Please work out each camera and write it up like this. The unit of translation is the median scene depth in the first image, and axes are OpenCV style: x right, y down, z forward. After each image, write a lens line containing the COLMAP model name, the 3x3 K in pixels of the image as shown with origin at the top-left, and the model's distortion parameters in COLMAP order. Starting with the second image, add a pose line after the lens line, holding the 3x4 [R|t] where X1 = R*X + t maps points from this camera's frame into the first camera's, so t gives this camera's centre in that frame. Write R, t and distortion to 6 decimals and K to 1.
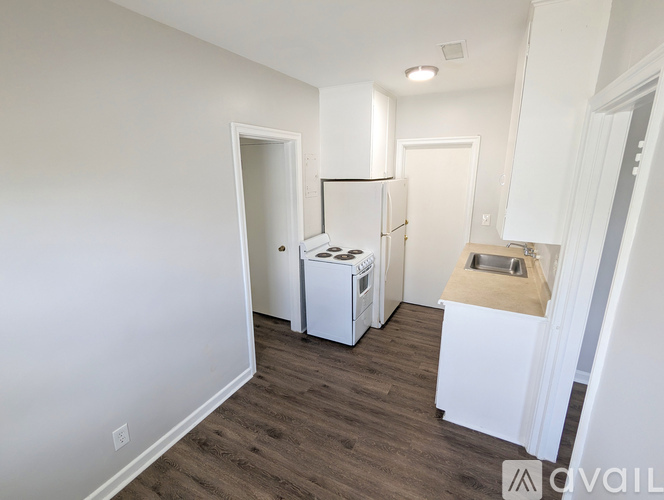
lens RADIAL K [[312.9, 0, 332.0], [0, 312.9, 250.0], [0, 0, 1]] dist [-0.000462, -0.000659]
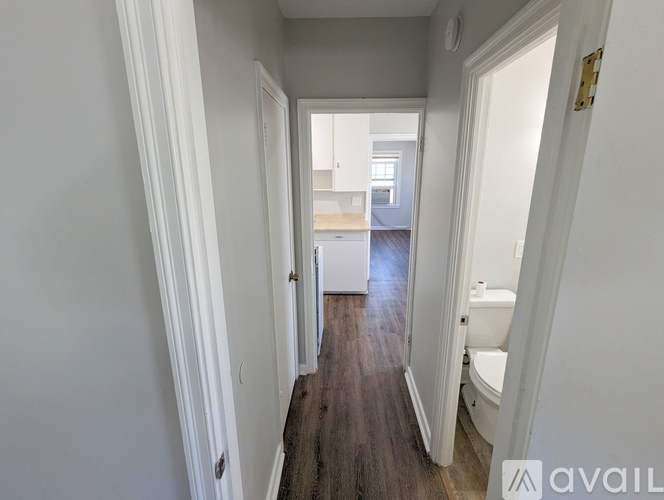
lens RADIAL K [[312.9, 0, 332.0], [0, 312.9, 250.0], [0, 0, 1]] dist [-0.000462, -0.000659]
pose [[-0.426568, -0.218302, 0.877715, -0.901693], [0.235080, 0.910323, 0.340660, -0.302974], [-0.873371, 0.351648, -0.336997, 1.381208]]
